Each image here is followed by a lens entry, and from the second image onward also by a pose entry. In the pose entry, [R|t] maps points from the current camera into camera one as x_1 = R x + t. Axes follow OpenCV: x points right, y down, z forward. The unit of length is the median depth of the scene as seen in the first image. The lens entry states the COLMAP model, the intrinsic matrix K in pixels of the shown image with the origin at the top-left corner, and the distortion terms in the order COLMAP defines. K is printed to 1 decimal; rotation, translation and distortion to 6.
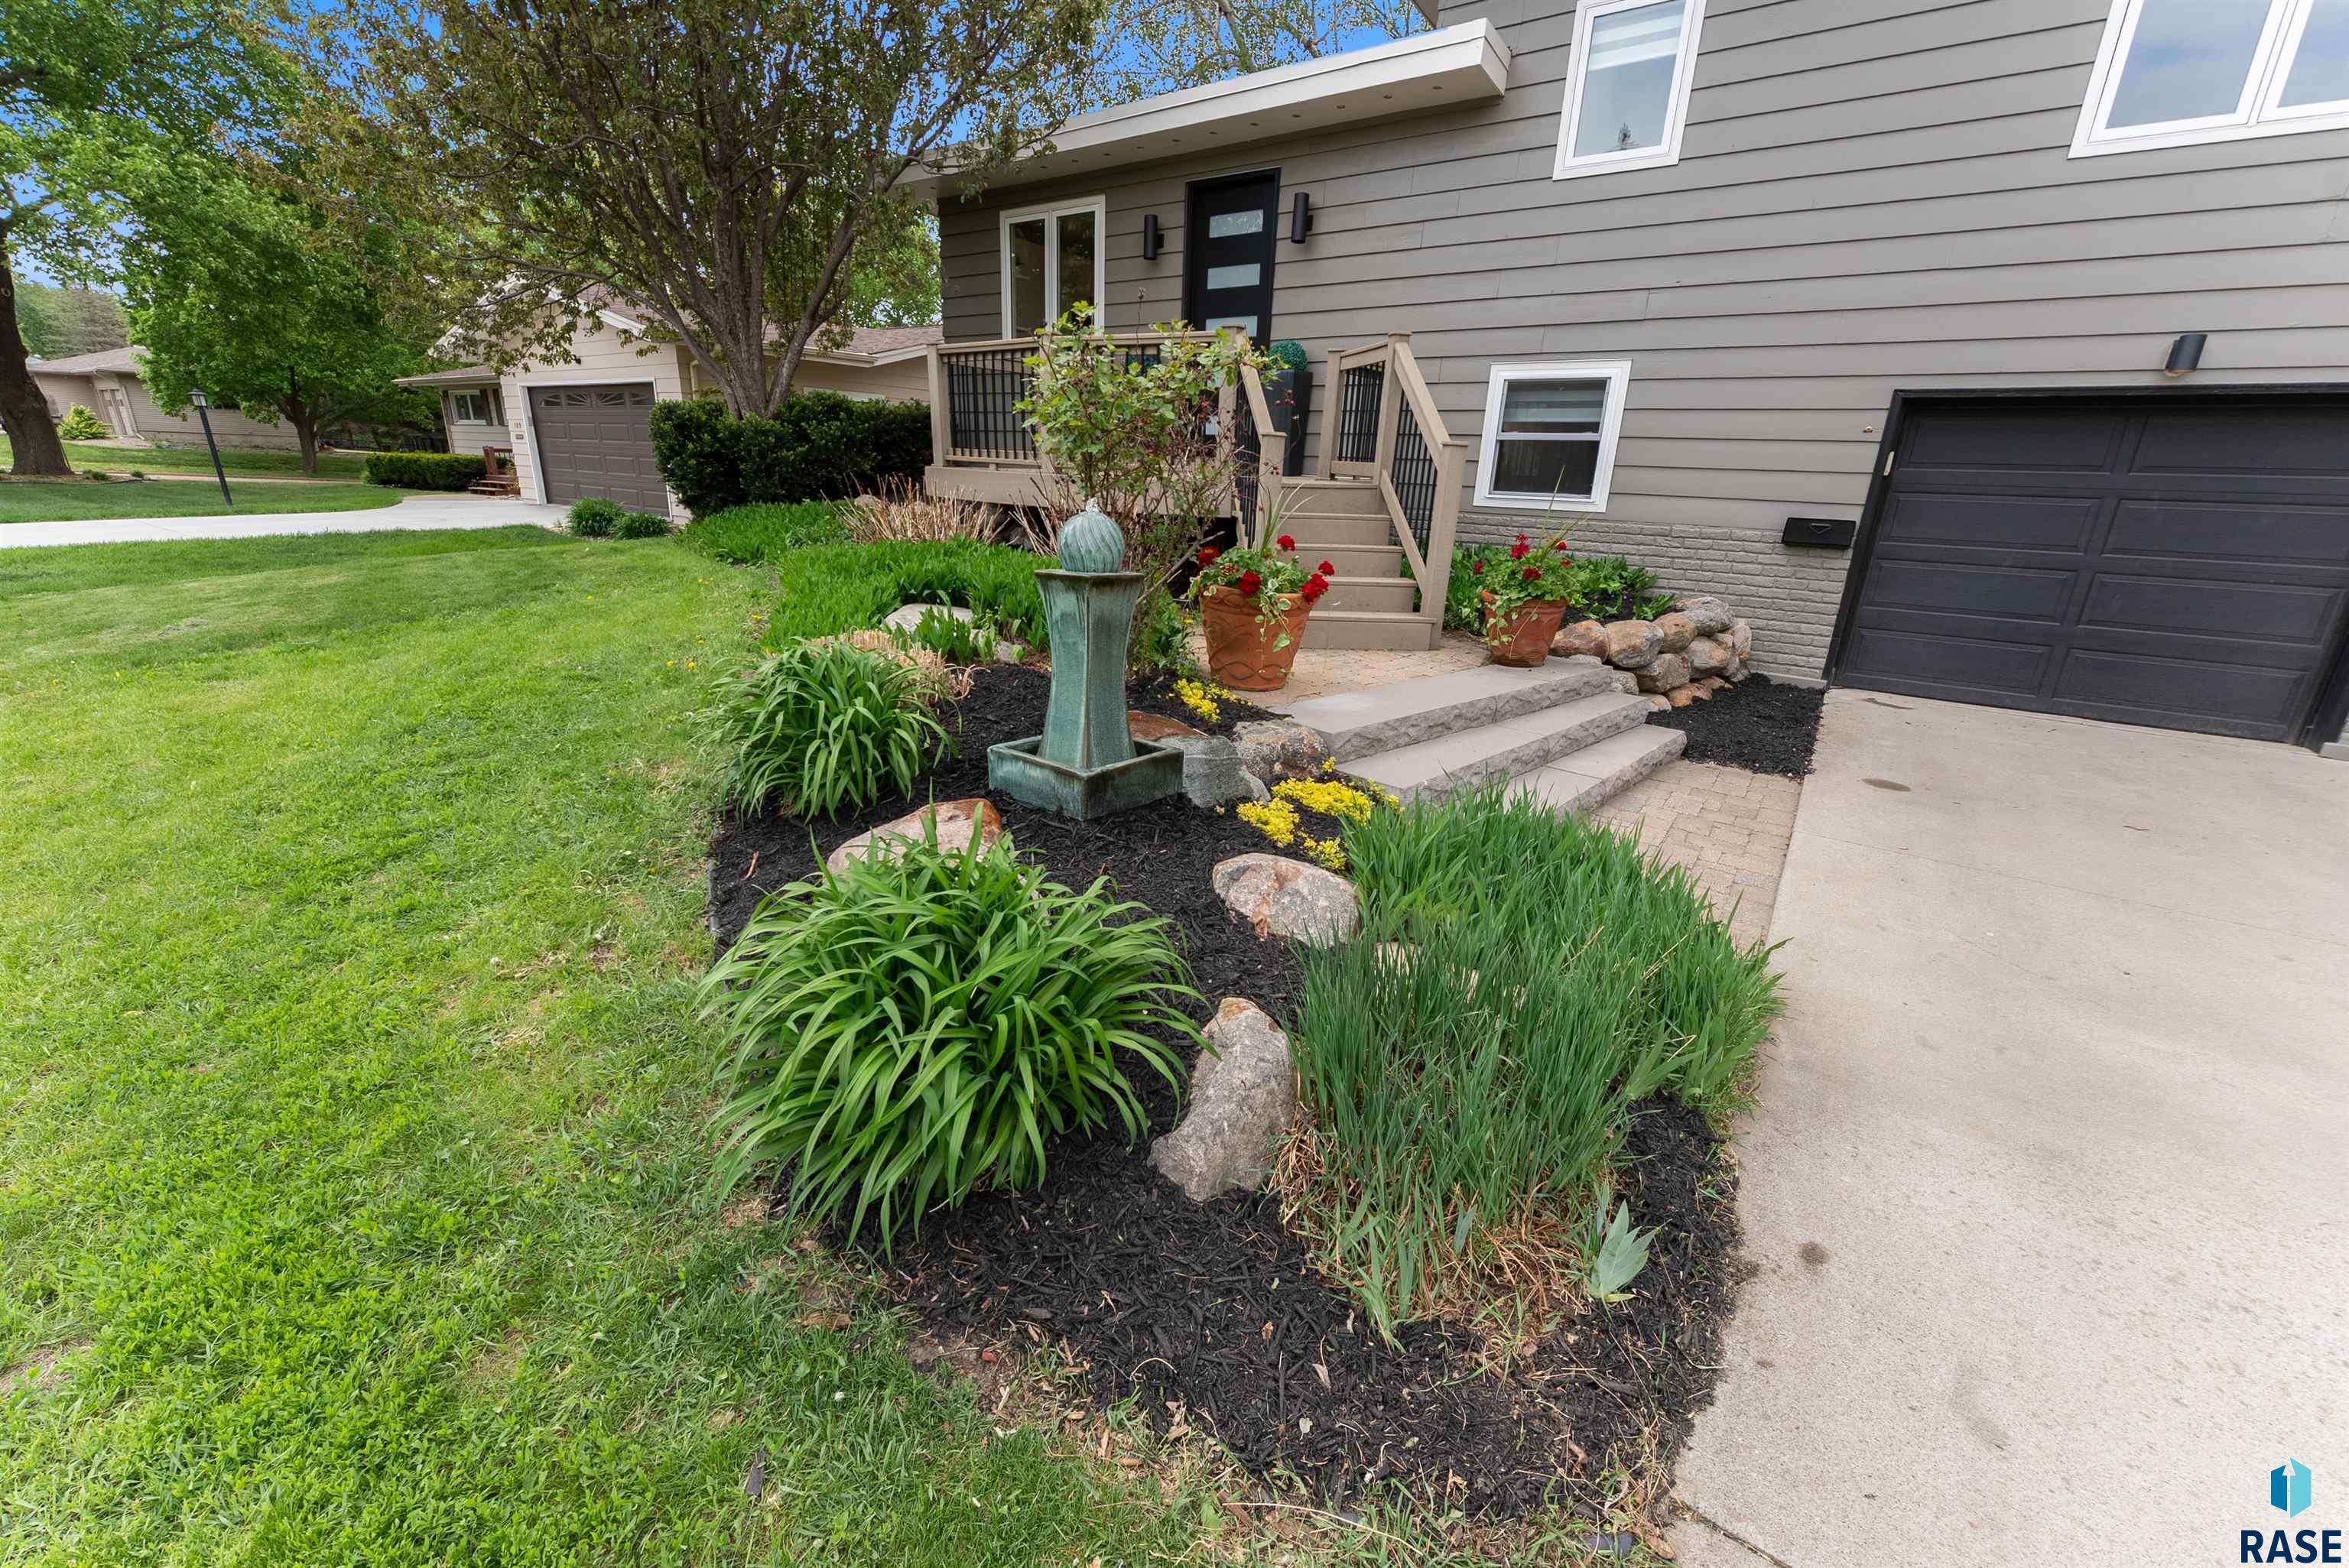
lens RADIAL K [[915.7, 0, 1174.5], [0, 915.7, 784.0], [0, 0, 1]] dist [0.001785, 0.000136]
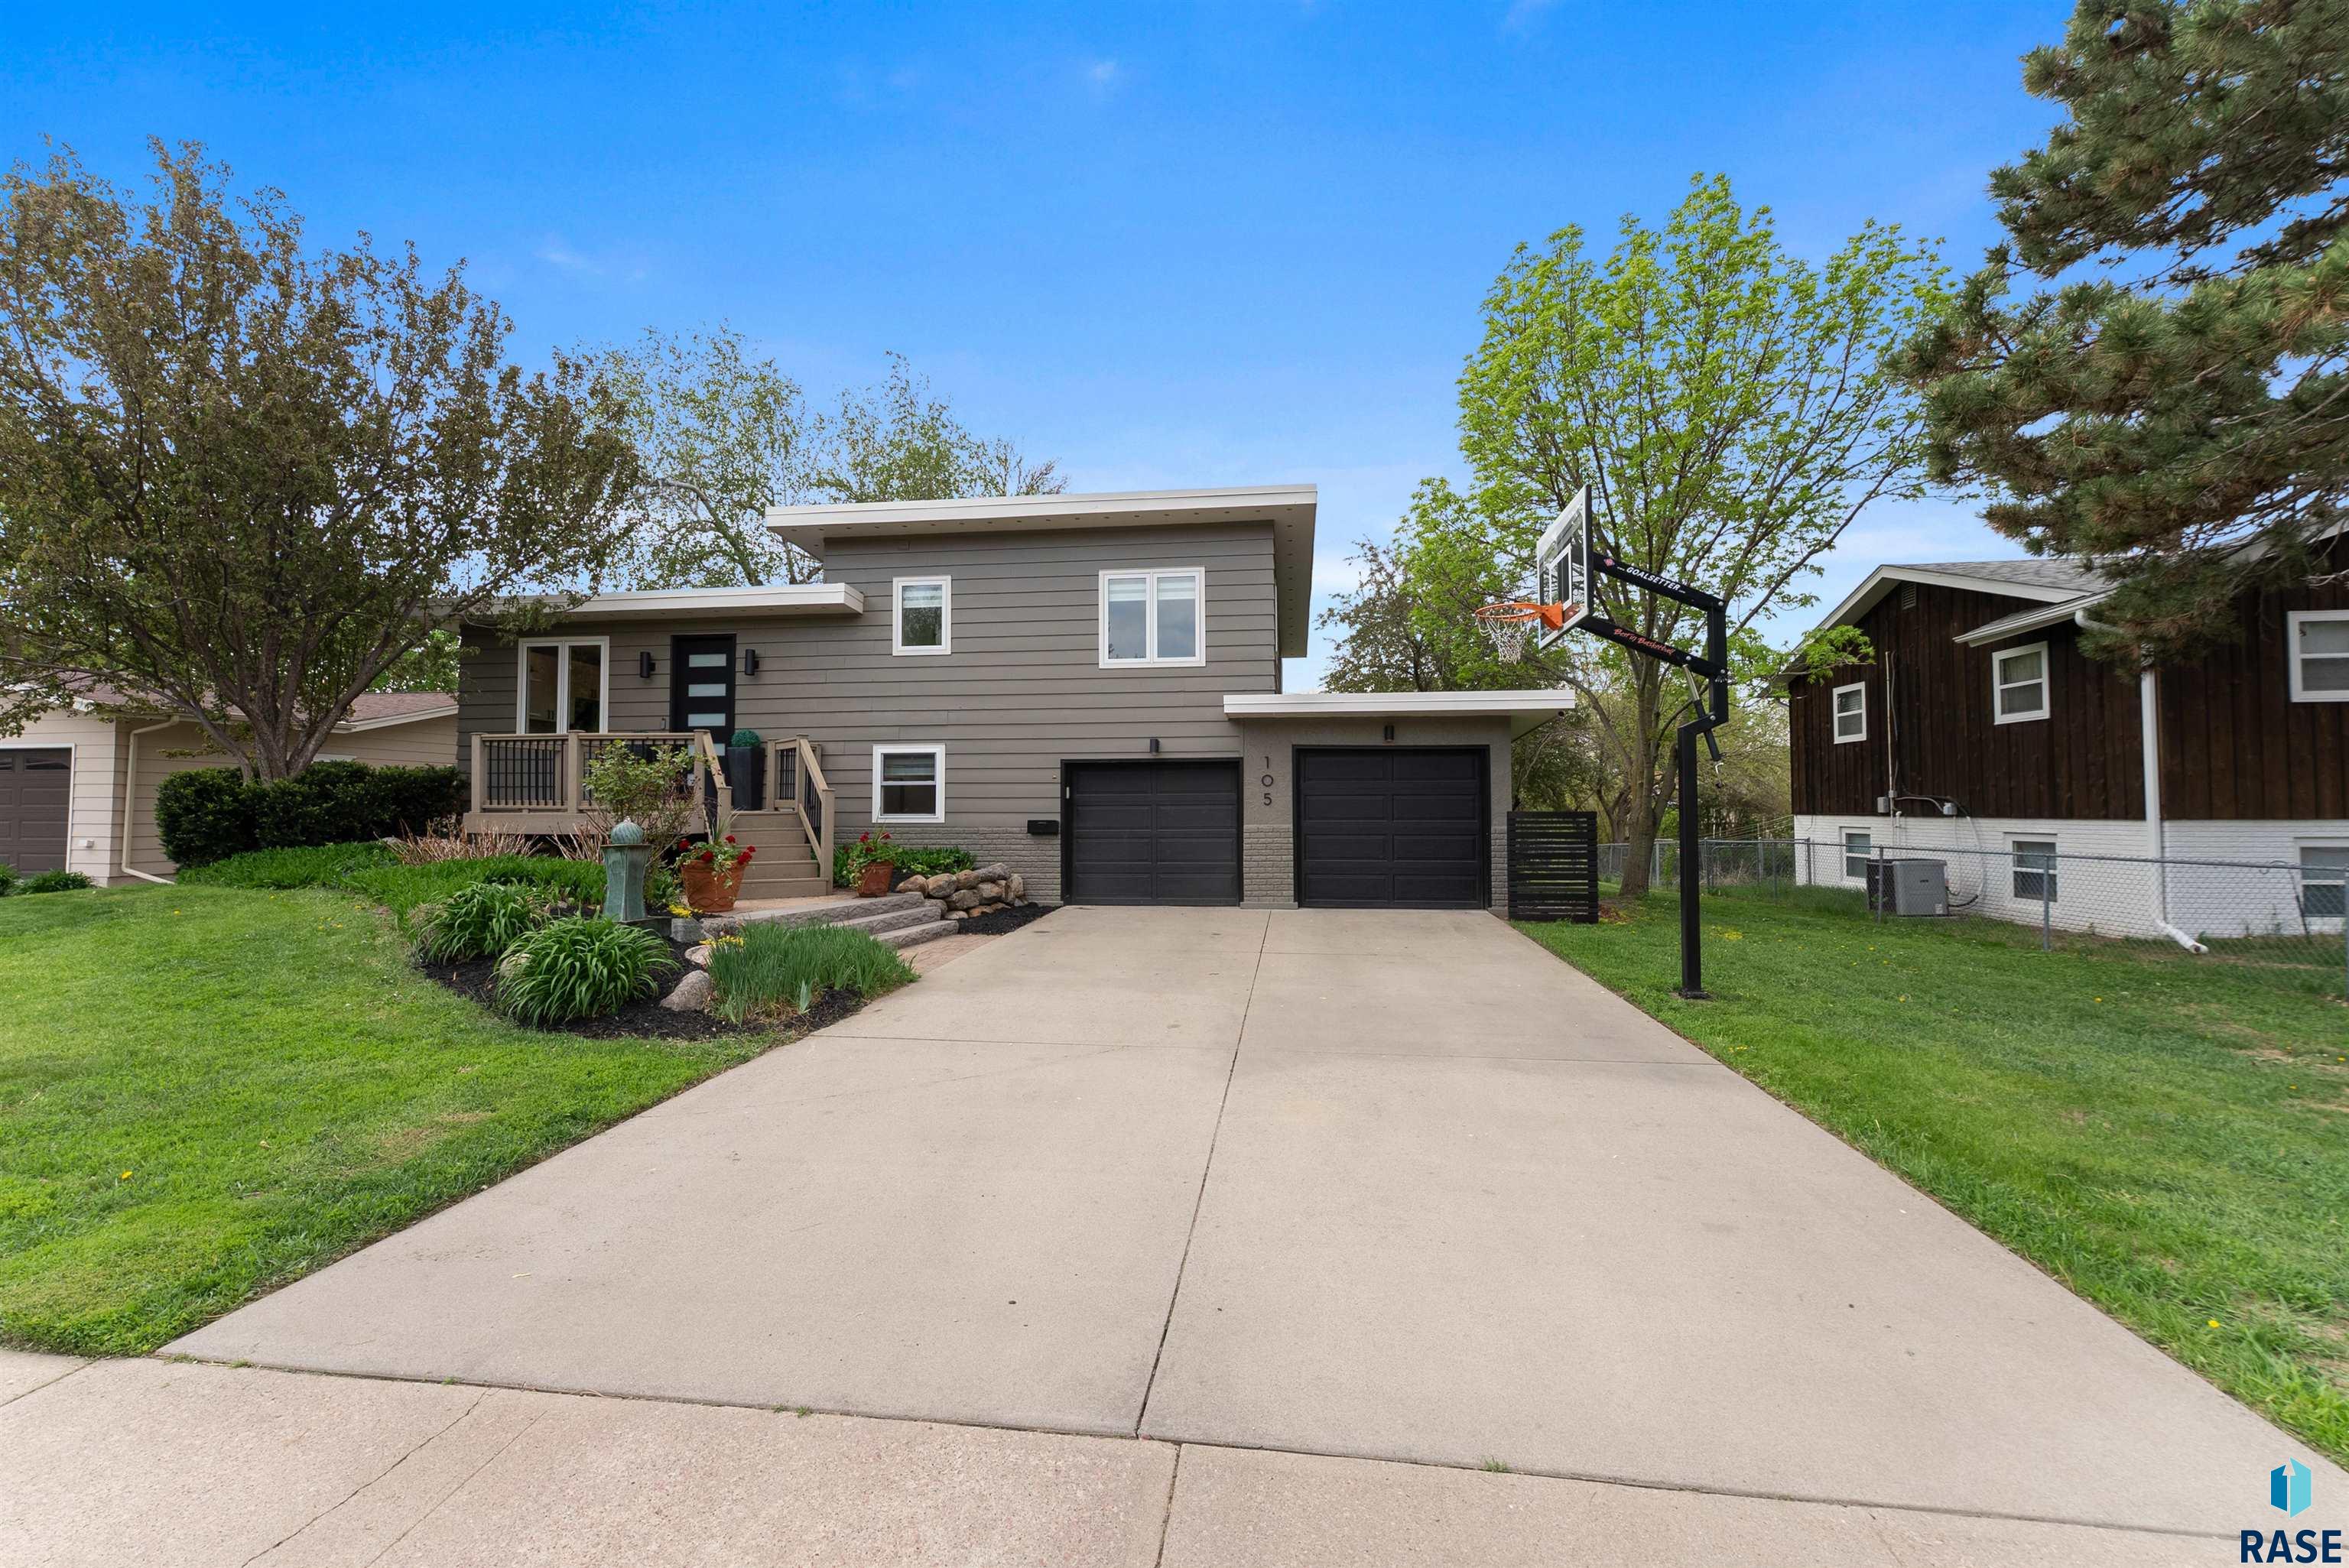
lens RADIAL K [[934.5, 0, 1174.5], [0, 934.5, 784.0], [0, 0, 1]] dist [-0.002002, -0.000137]
pose [[0.879297, -0.022822, 0.475726, 0.005073], [0.186985, 0.935195, -0.300745, 0.266374], [-0.438033, 0.353398, 0.826582, -0.732312]]
